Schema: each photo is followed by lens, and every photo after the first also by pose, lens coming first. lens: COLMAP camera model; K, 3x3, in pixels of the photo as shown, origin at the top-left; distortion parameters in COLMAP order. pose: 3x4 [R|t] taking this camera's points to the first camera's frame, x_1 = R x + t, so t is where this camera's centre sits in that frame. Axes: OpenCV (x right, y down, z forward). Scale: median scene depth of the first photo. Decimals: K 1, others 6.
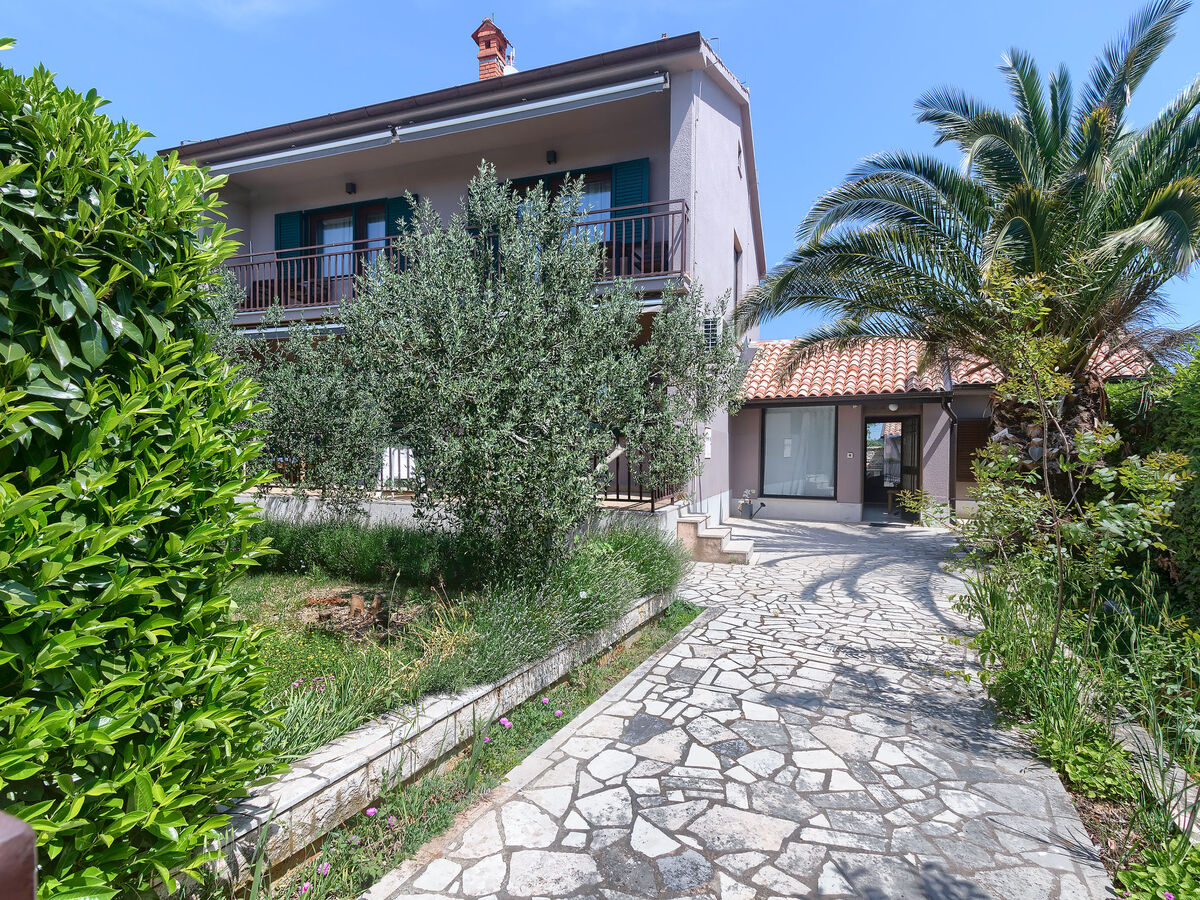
lens RADIAL K [[698.4, 0, 600.0], [0, 698.4, 450.0], [0, 0, 1]] dist [0.015153, -0.000768]
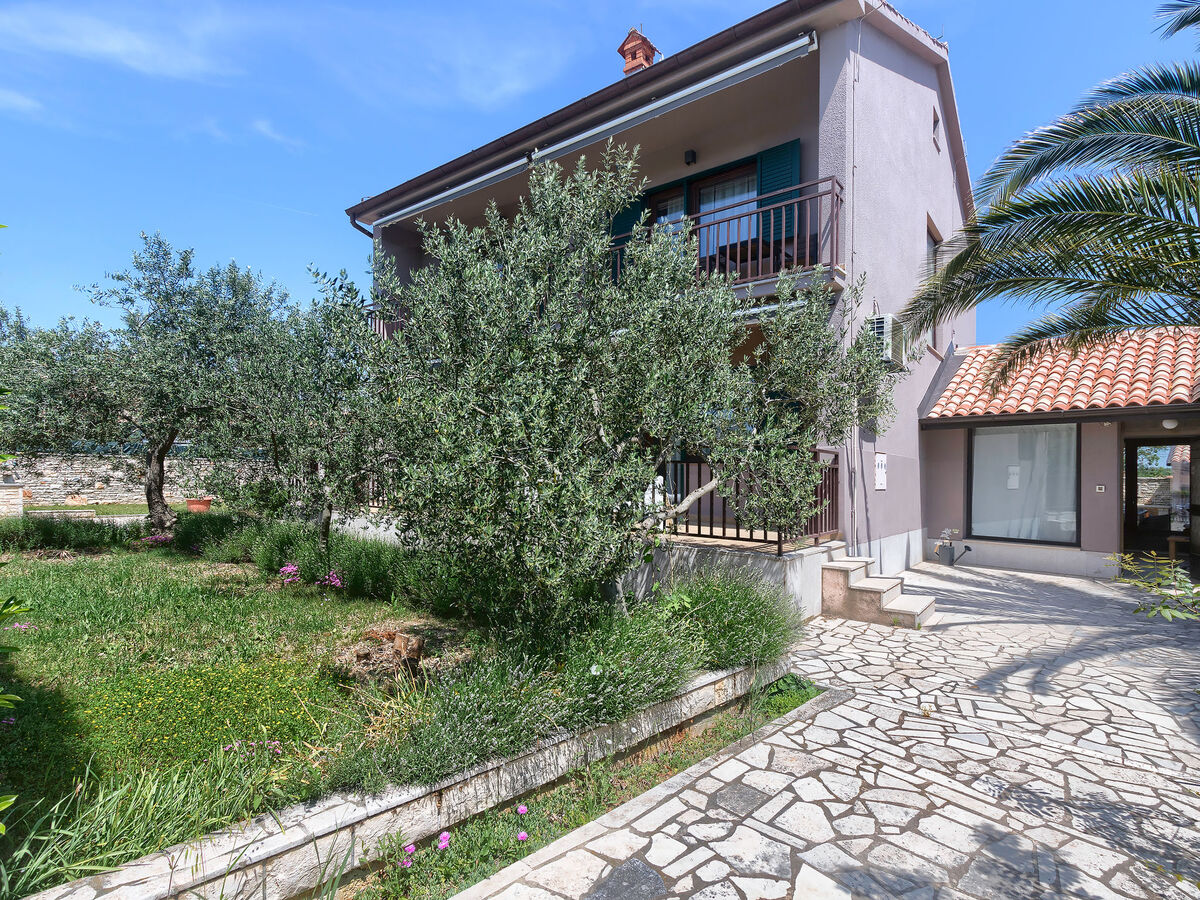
lens RADIAL K [[644.8, 0, 600.5], [0, 644.8, 456.3], [0, 0, 1]] dist [0.015429, -0.008612]
pose [[0.932593, 0.000235, -0.360930, 0.194173], [-0.009875, 0.999642, -0.024862, -0.008300], [0.360795, 0.026751, 0.932262, 0.275106]]
